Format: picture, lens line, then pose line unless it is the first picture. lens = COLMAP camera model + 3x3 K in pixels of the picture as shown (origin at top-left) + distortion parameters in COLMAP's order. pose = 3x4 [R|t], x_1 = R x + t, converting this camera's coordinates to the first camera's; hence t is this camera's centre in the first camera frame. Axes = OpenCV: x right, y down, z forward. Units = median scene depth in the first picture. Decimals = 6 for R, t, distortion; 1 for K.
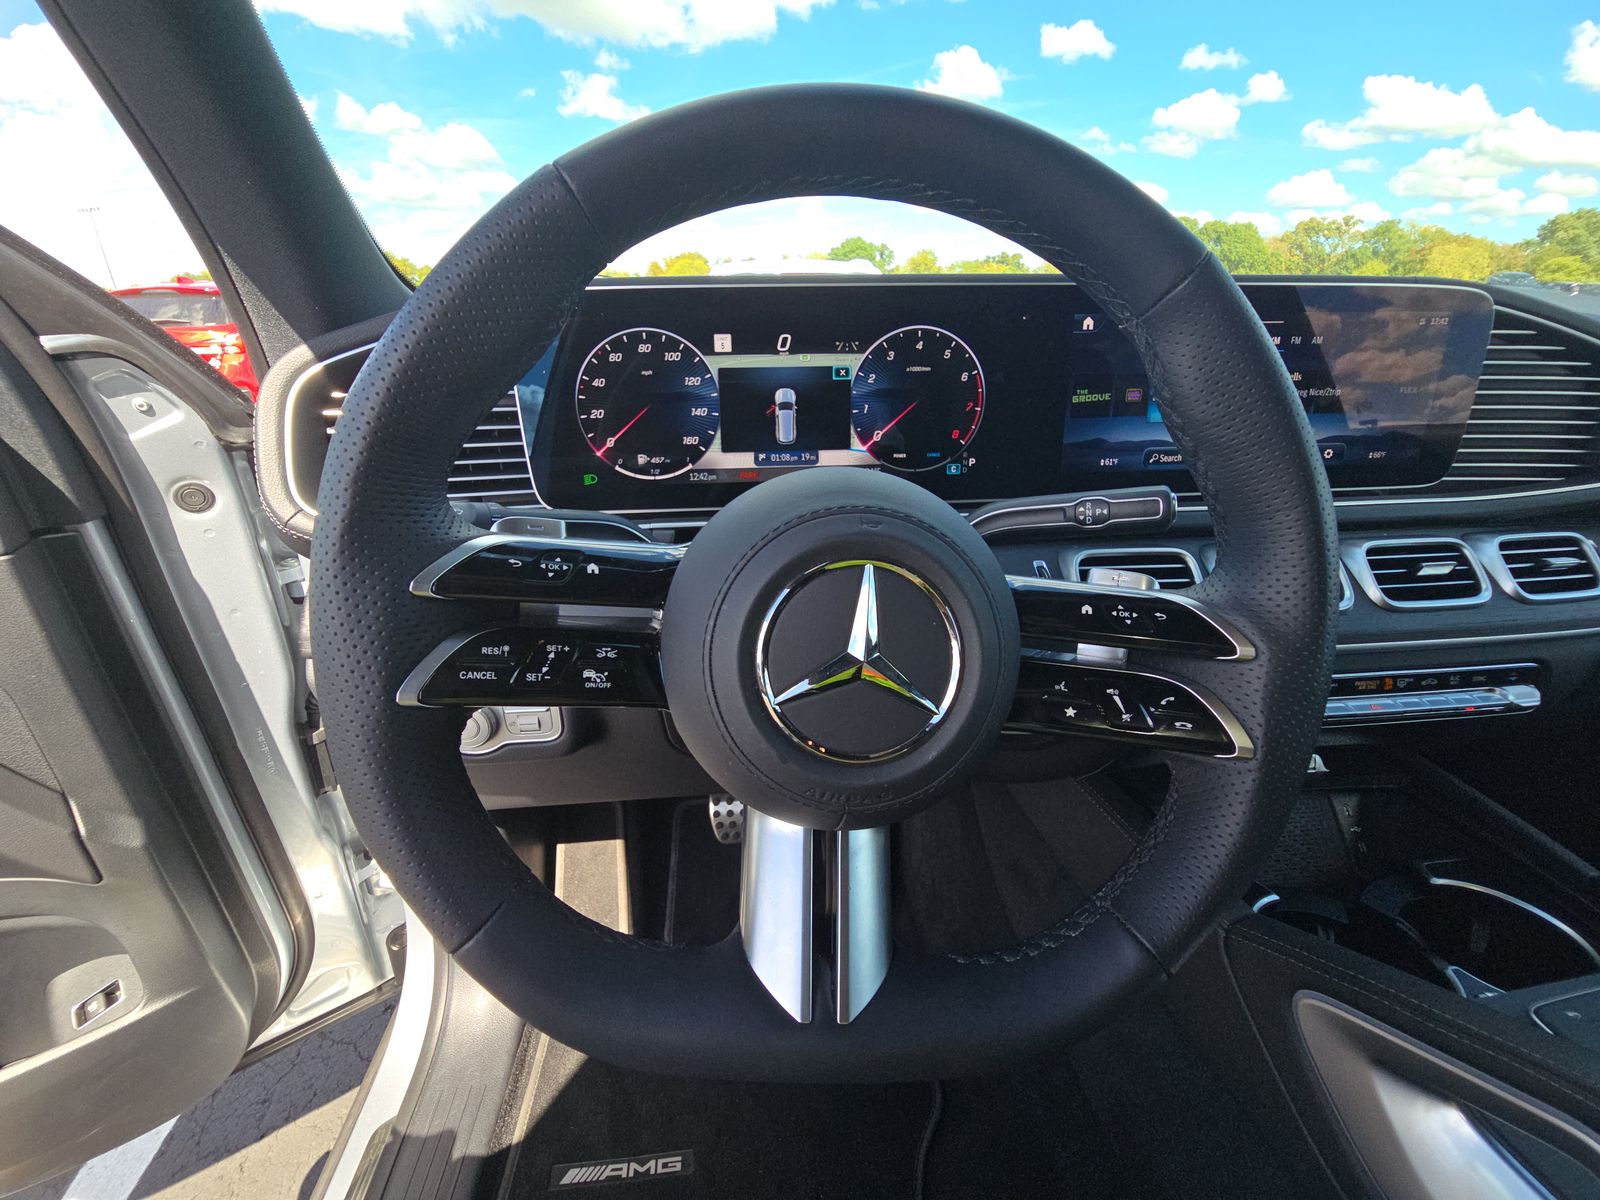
lens RADIAL K [[652.3, 0, 790.9], [0, 652.3, 598.1], [0, 0, 1]] dist [-0.004644, -0.005141]
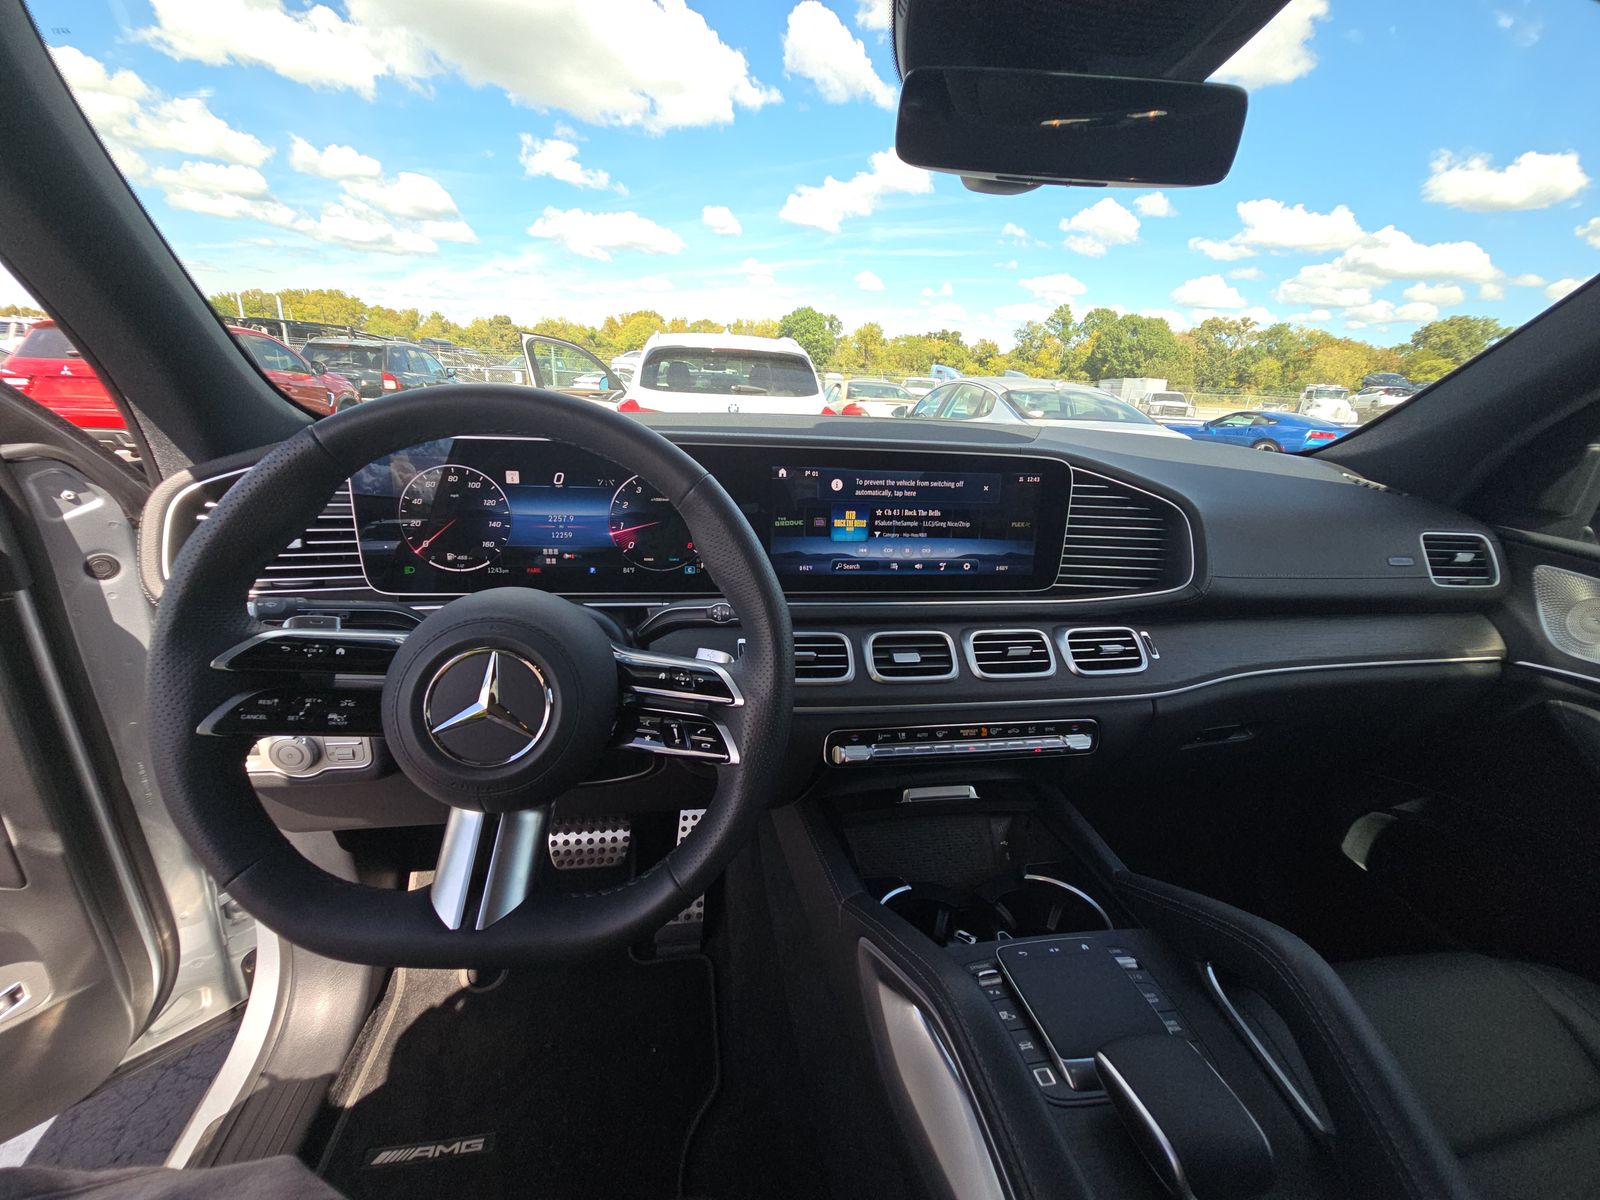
lens RADIAL K [[652.3, 0, 800.8], [0, 652.3, 596.5], [0, 0, 1]] dist [-0.004644, -0.005141]
pose [[0.995531, 0.030152, 0.089489, 0.314478], [-0.022933, 0.996480, -0.080636, -0.031877], [-0.091605, 0.078223, 0.992718, -0.333781]]
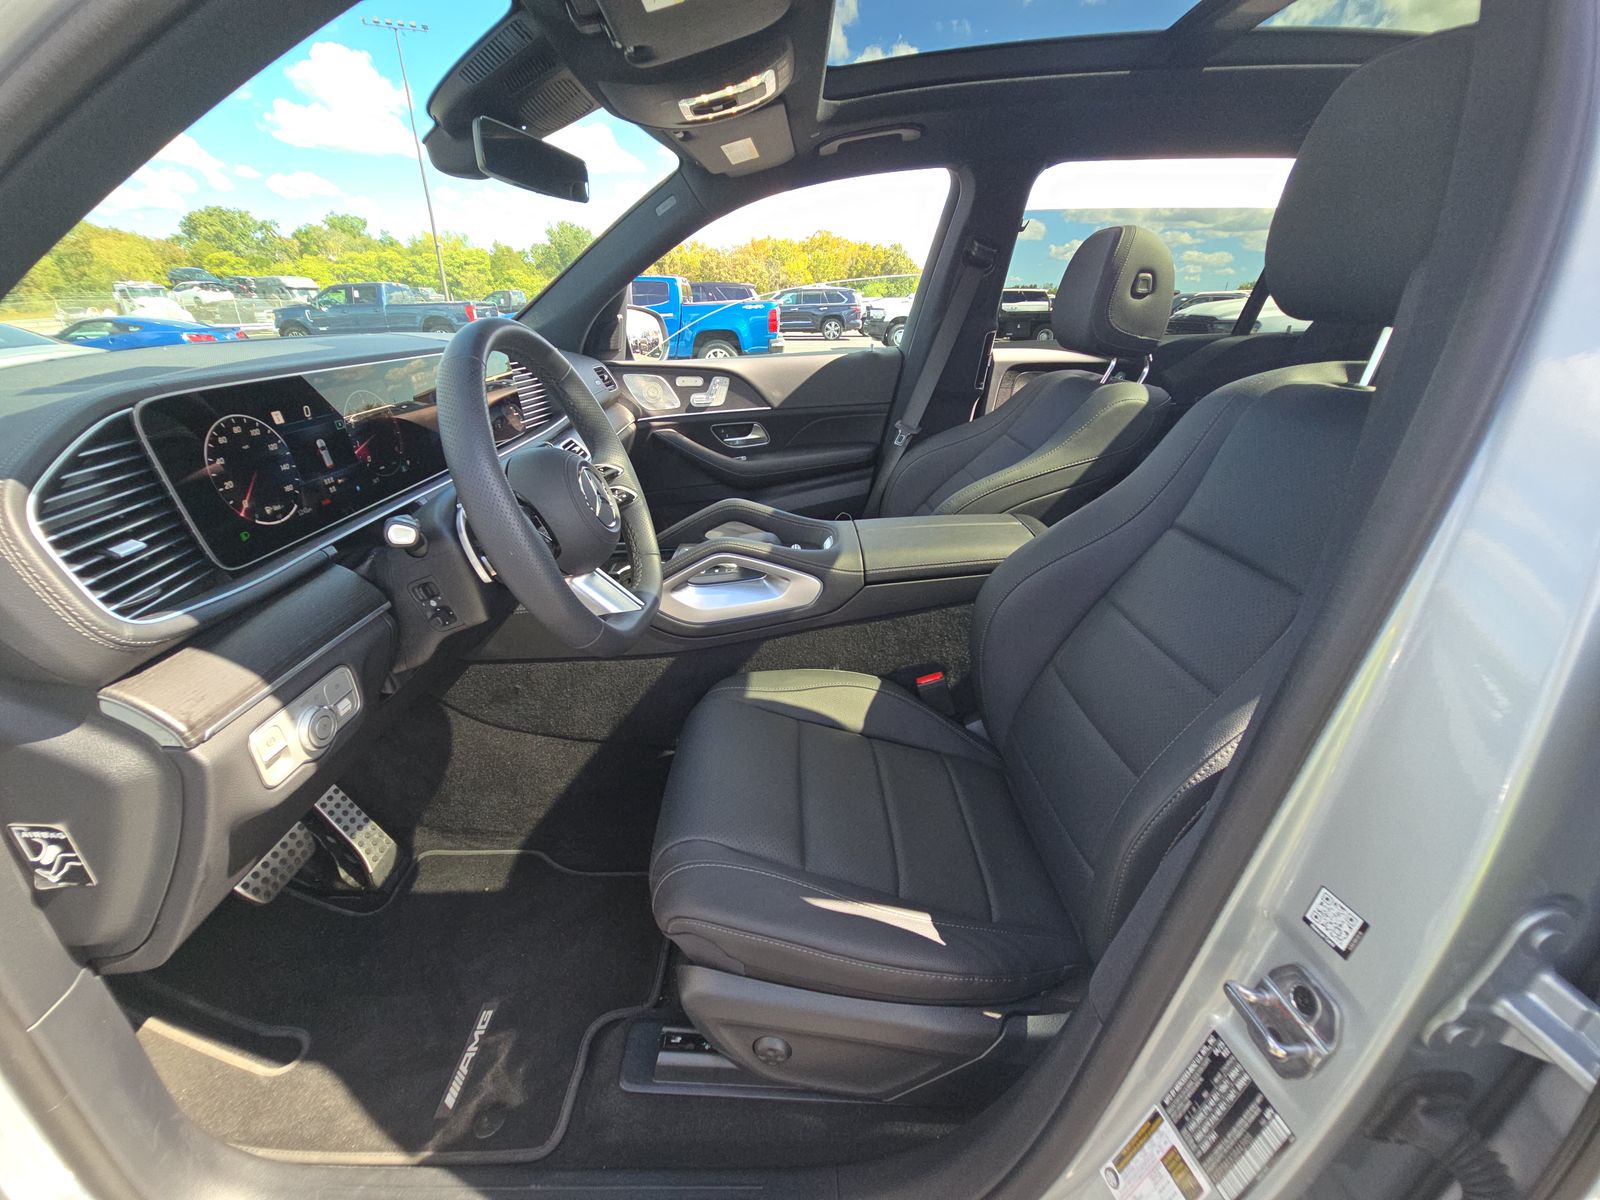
lens RADIAL K [[652.3, 0, 796.6], [0, 652.3, 601.4], [0, 0, 1]] dist [-0.004644, -0.005141]
pose [[0.077973, -0.401279, 0.912631, -1.187548], [0.385818, 0.856236, 0.343519, -0.077258], [-0.919274, 0.325324, 0.221583, -0.183767]]
